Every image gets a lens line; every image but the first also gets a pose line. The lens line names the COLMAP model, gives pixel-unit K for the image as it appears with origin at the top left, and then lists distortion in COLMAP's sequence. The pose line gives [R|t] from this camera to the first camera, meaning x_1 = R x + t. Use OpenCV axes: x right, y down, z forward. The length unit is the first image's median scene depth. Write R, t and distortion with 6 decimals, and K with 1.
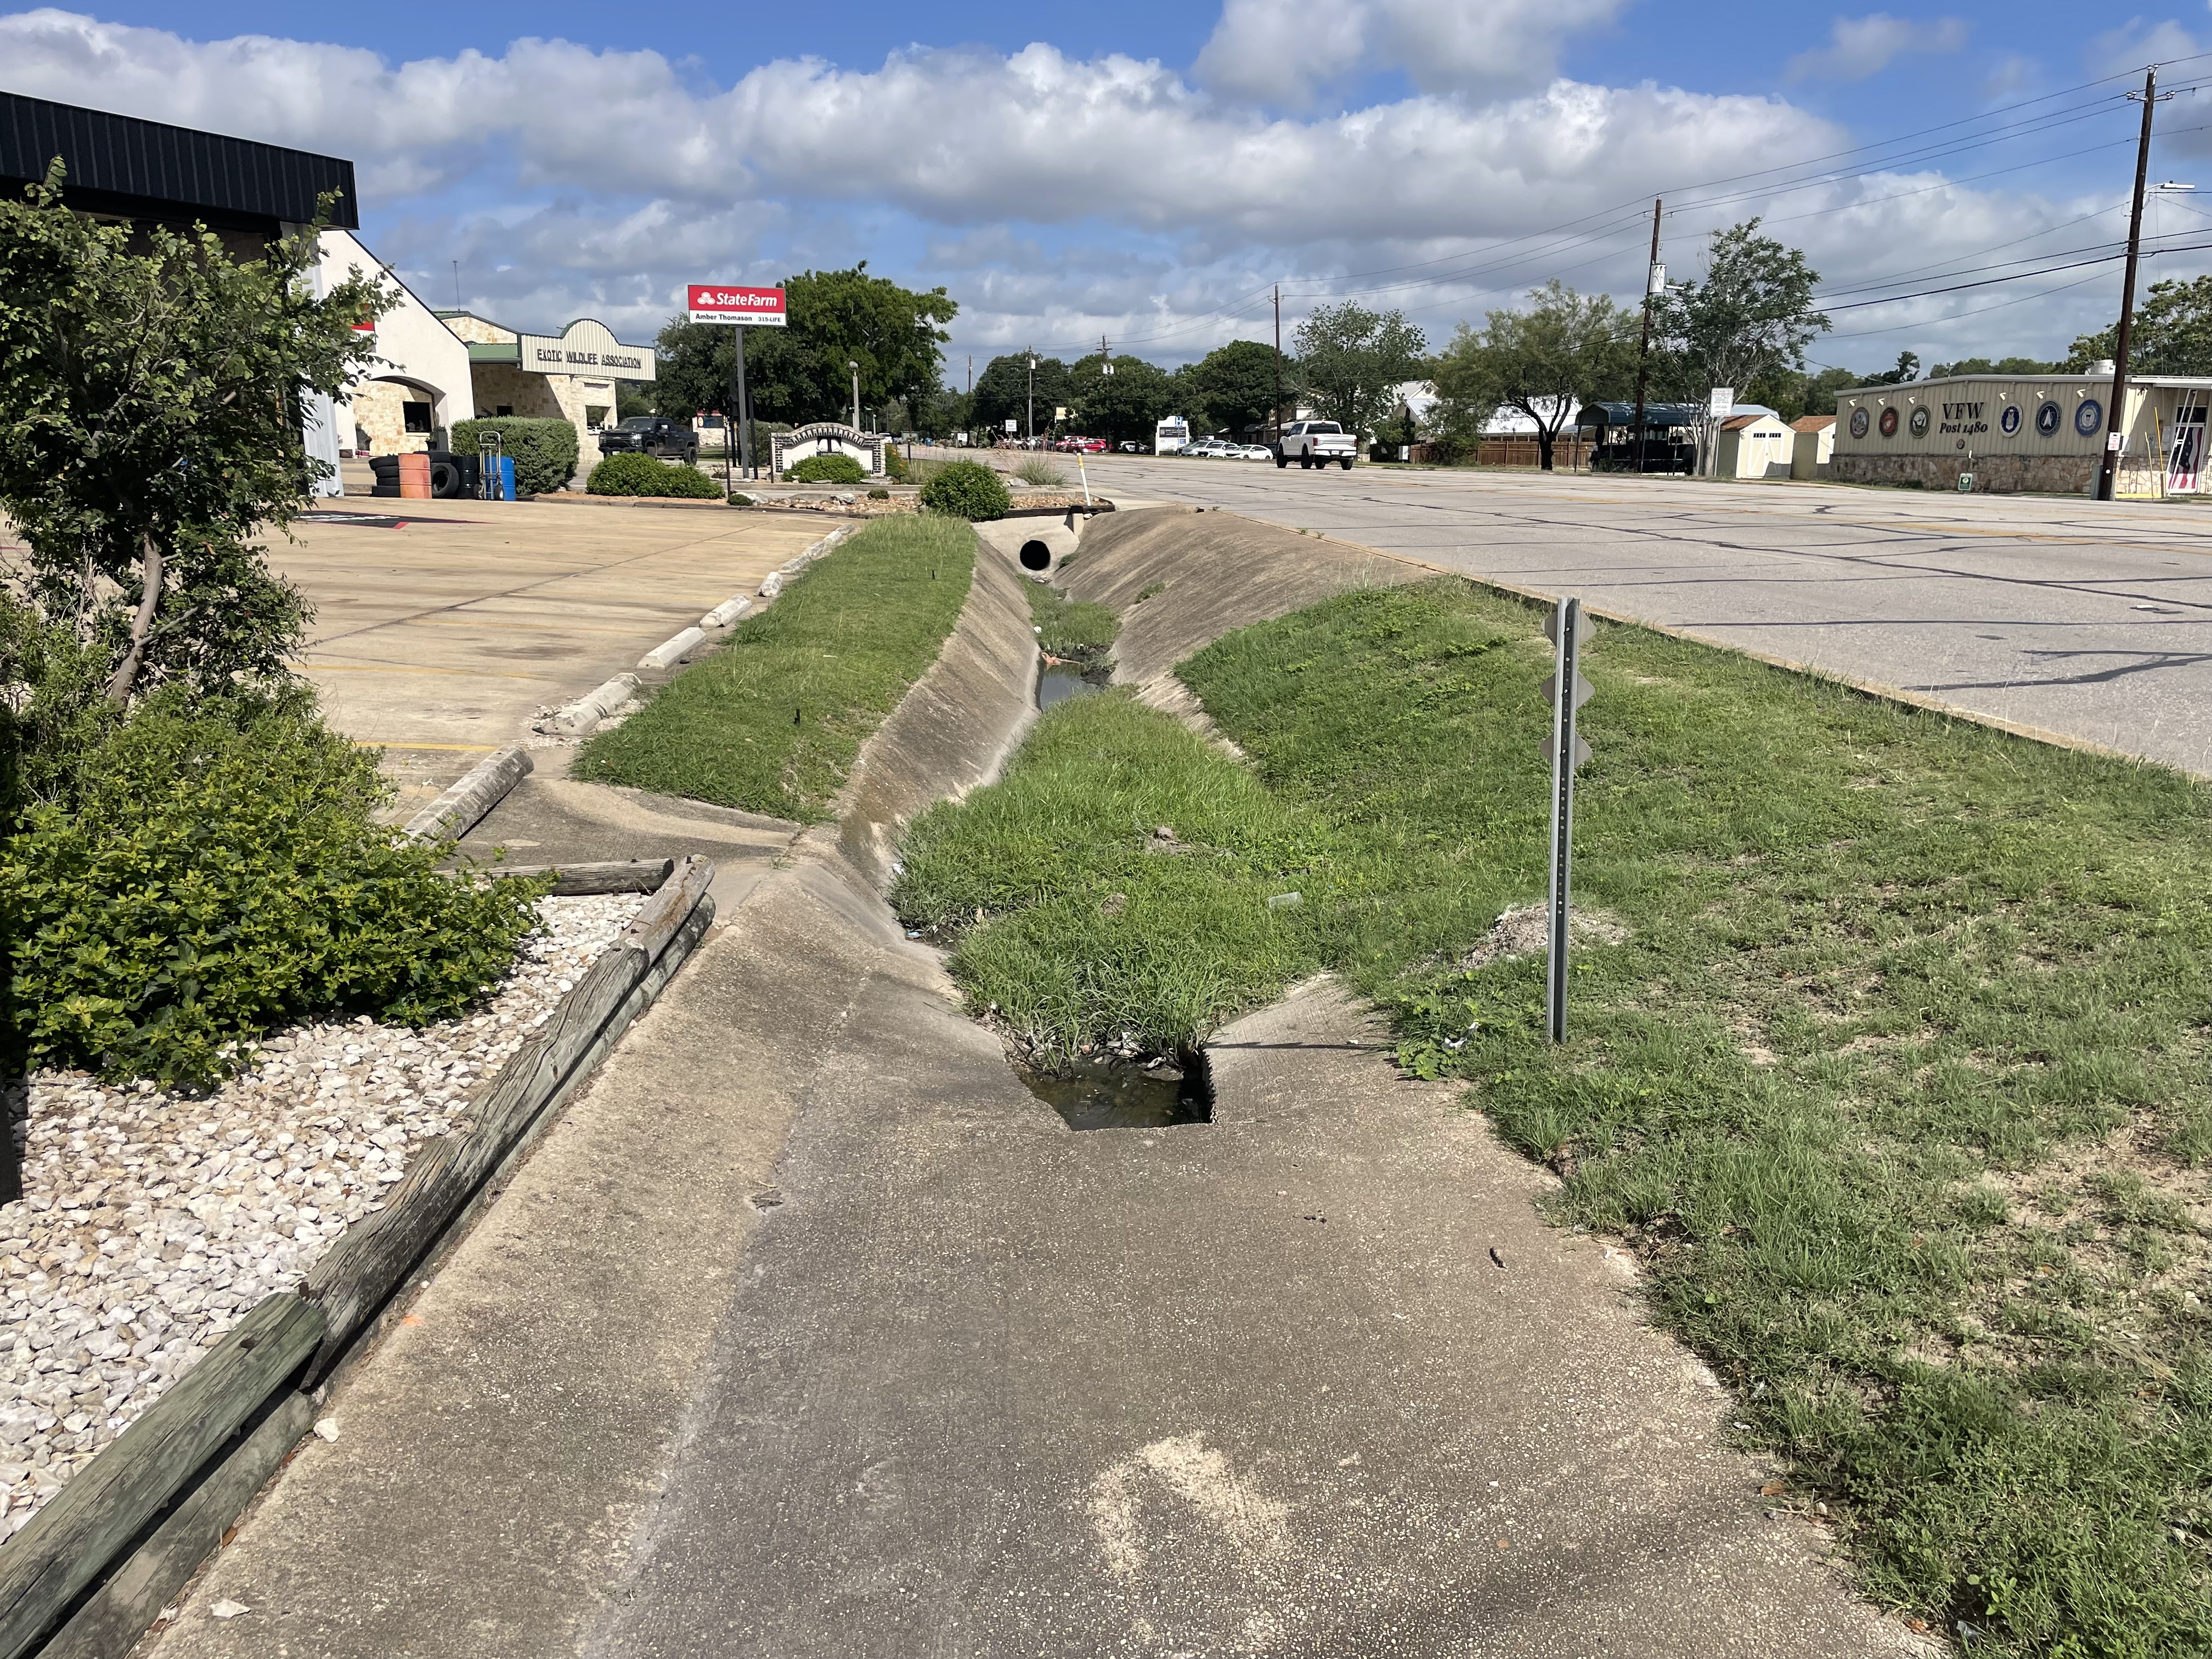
lens RADIAL K [[1660.0, 0, 1106.0], [0, 1660.0, 829.5], [0, 0, 1]] dist [0.111472, -0.114411]
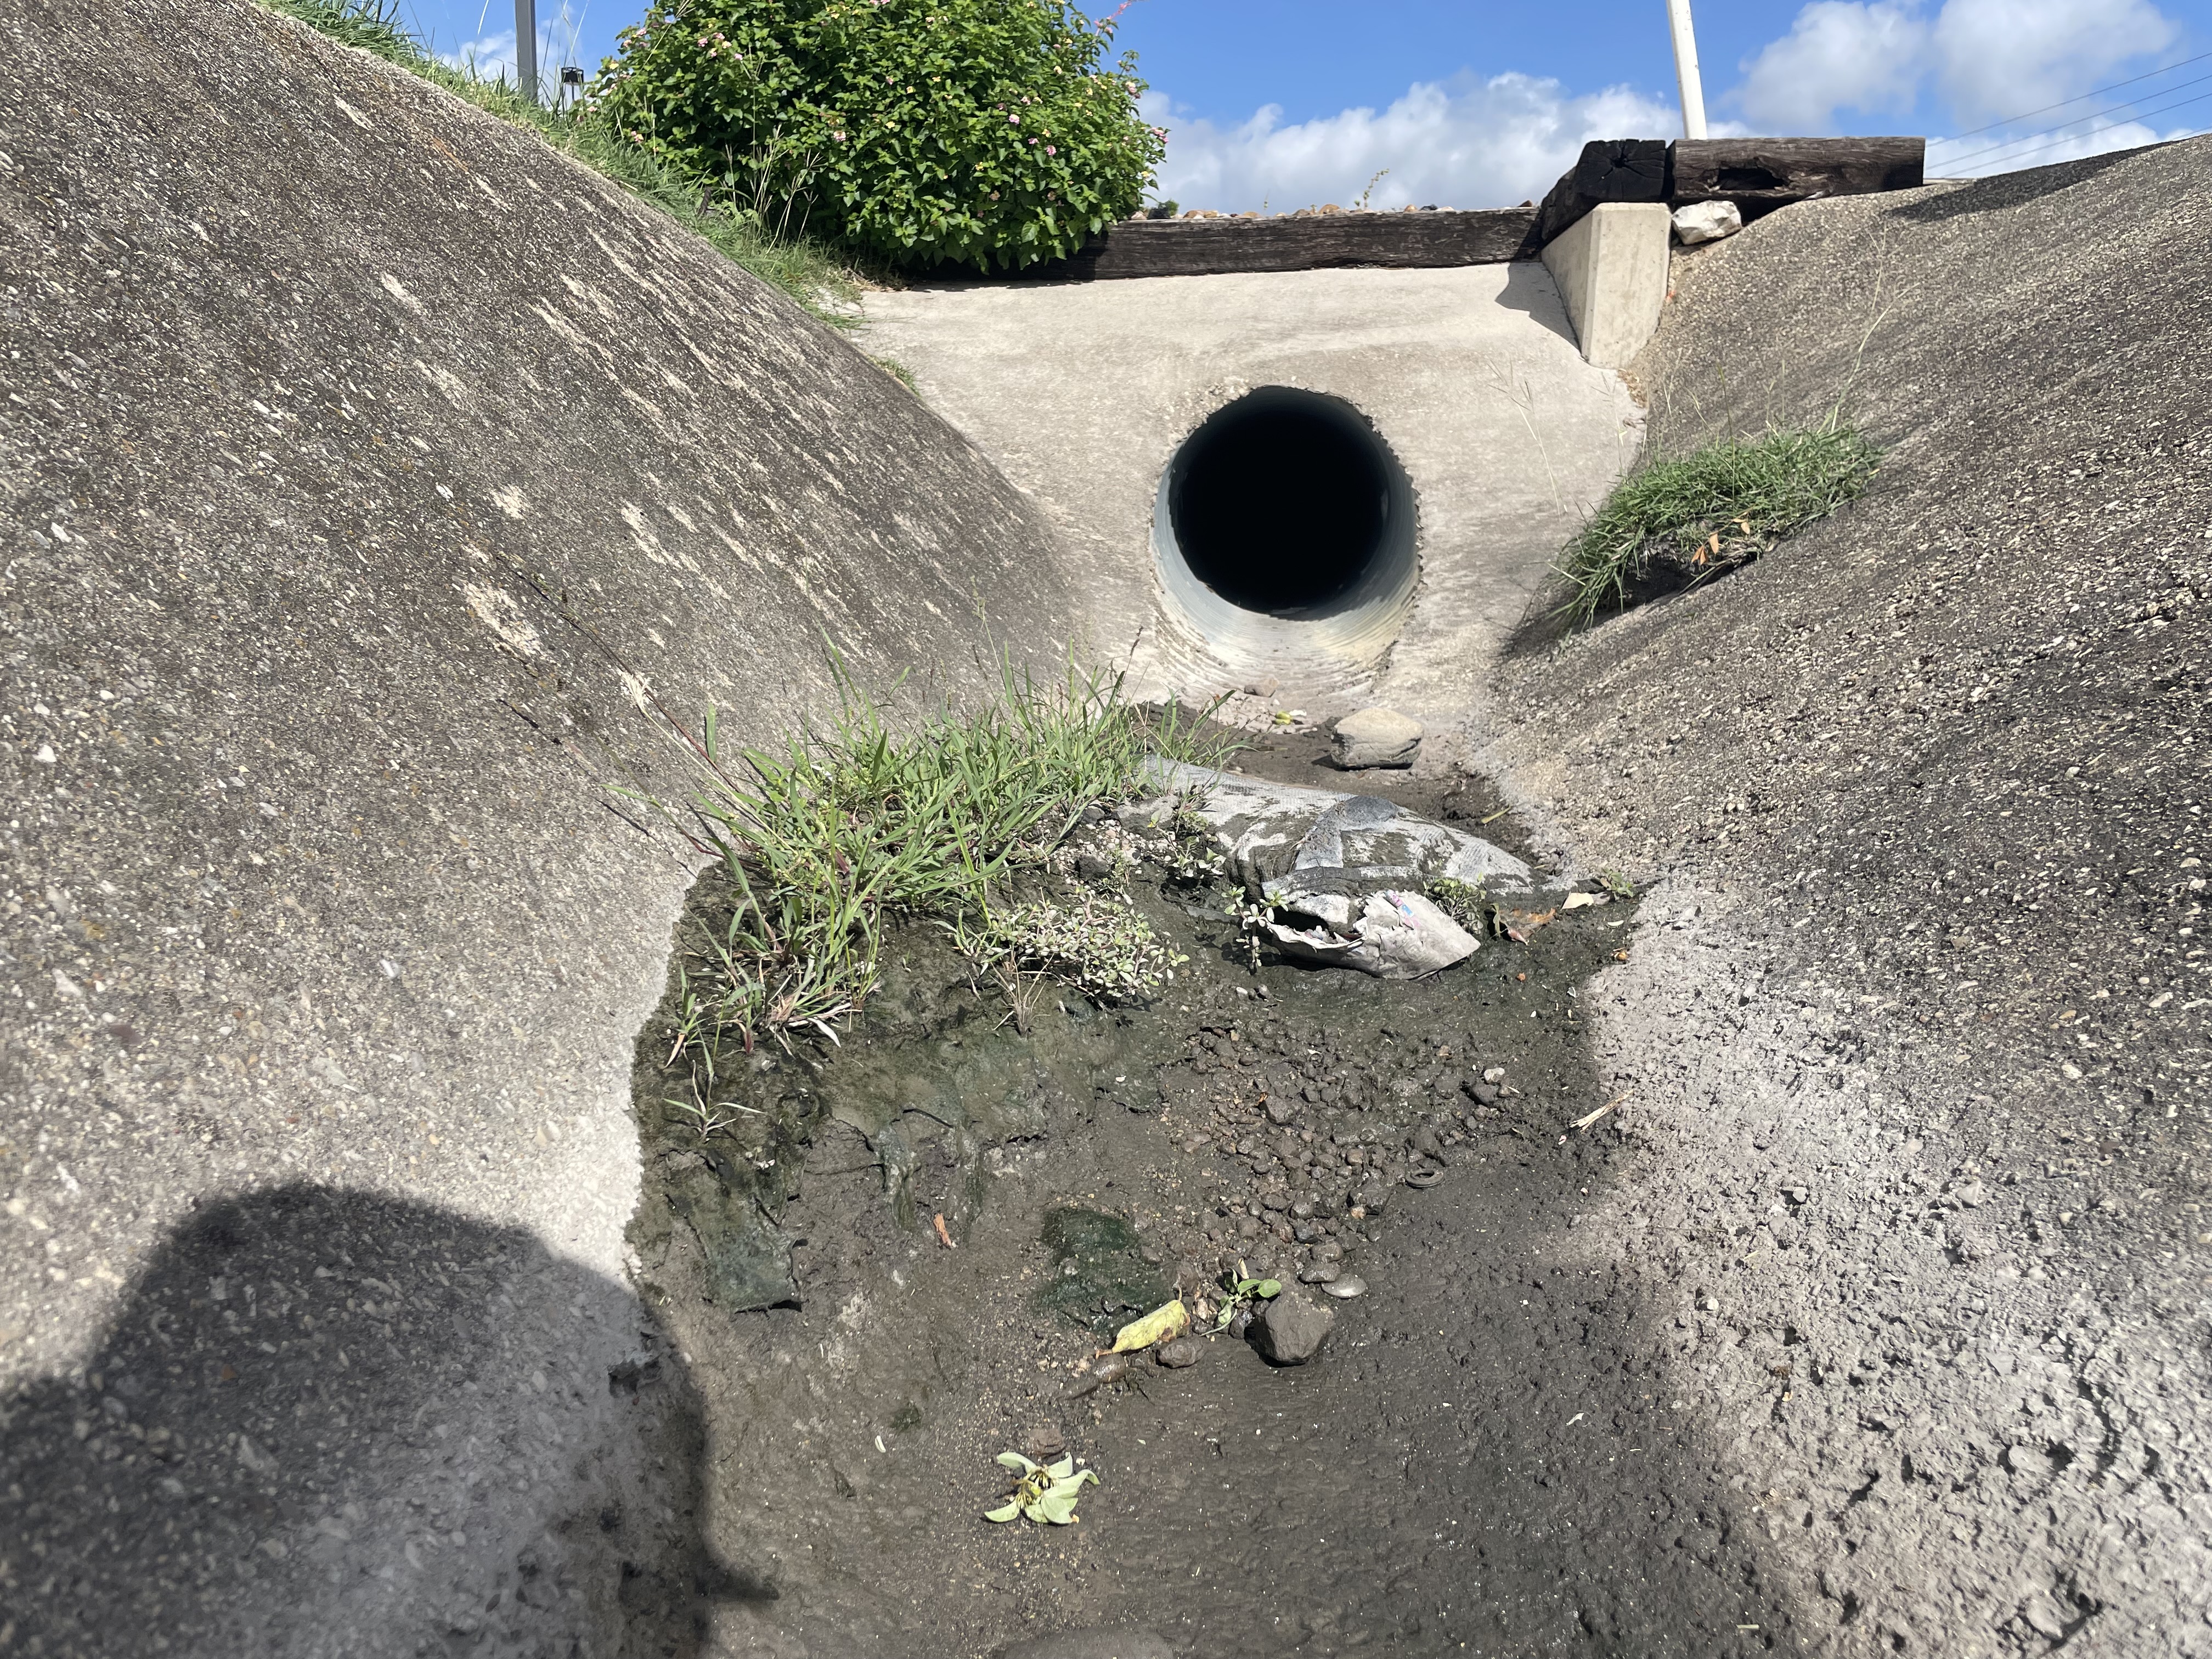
lens RADIAL K [[1660.0, 0, 1106.0], [0, 1660.0, 829.5], [0, 0, 1]] dist [0.111472, -0.114411]
pose [[0.988865, 0.054873, -0.138327, -0.015439], [-0.057754, 0.998188, -0.016895, -0.056644], [0.137150, 0.024695, 0.990242, 0.361586]]
